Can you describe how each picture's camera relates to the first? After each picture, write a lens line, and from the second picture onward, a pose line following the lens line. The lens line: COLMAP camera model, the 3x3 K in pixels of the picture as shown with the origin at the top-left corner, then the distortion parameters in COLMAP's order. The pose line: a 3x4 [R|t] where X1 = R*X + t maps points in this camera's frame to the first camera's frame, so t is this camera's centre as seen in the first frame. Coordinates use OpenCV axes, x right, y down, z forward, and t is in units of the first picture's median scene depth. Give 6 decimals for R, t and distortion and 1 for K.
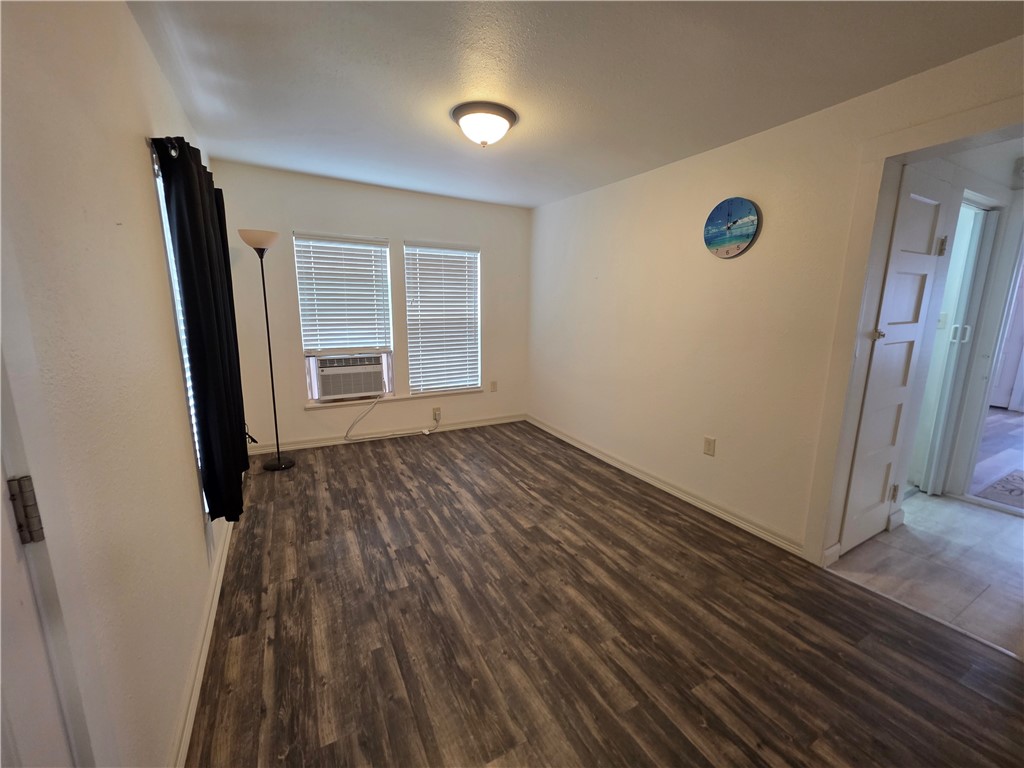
lens RADIAL K [[406.1, 0, 522.4], [0, 406.1, 383.0], [0, 0, 1]] dist [0.001253, 0.000003]
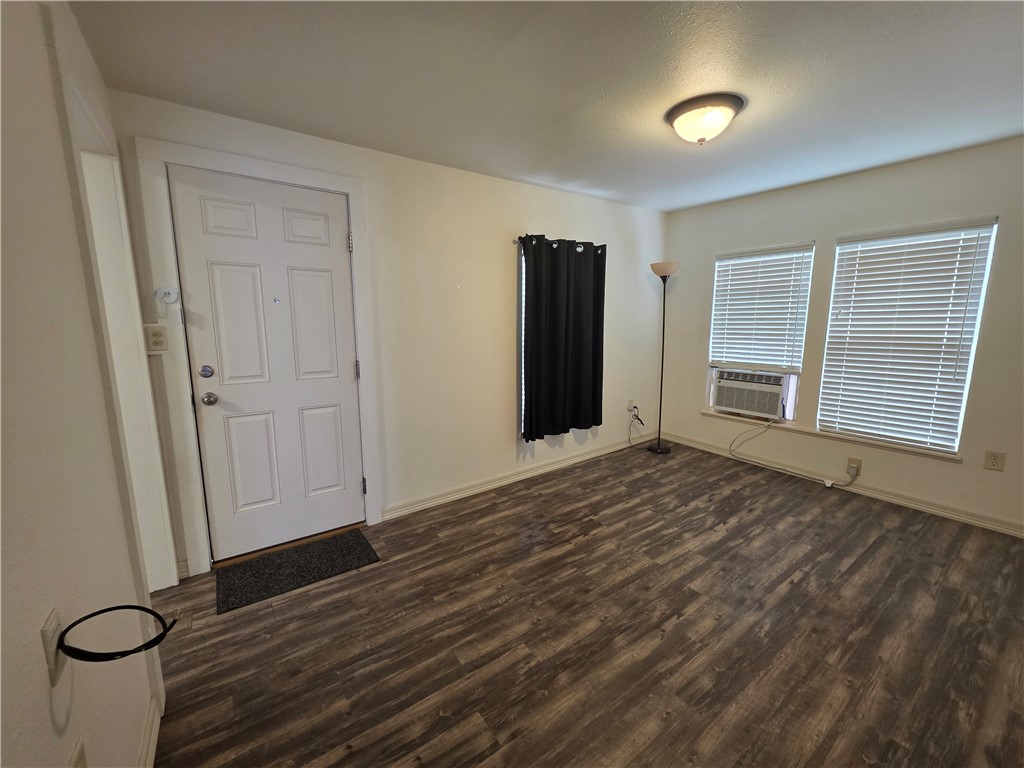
lens RADIAL K [[416.7, 0, 511.7], [0, 416.7, 387.2], [0, 0, 1]] dist [0.002701, 0.000296]
pose [[0.116490, 0.147155, -0.982230, 0.572291], [-0.182514, 0.975293, 0.124470, -0.058862], [0.976278, 0.164771, 0.140470, 0.362476]]
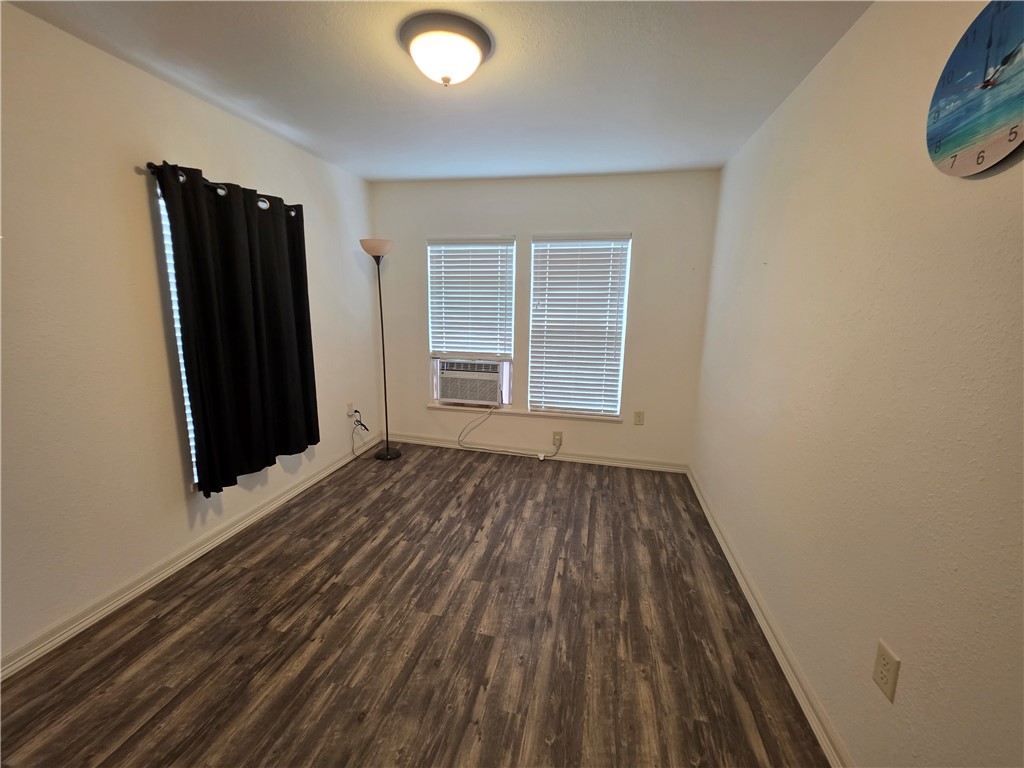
lens RADIAL K [[415.5, 0, 509.9], [0, 415.5, 382.9], [0, 0, 1]] dist [0.002947, 0.000333]
pose [[0.742043, 0.123566, -0.658865, 0.355910], [-0.135771, 0.990197, 0.032795, -0.070068], [0.656459, 0.065119, 0.751546, 0.373341]]
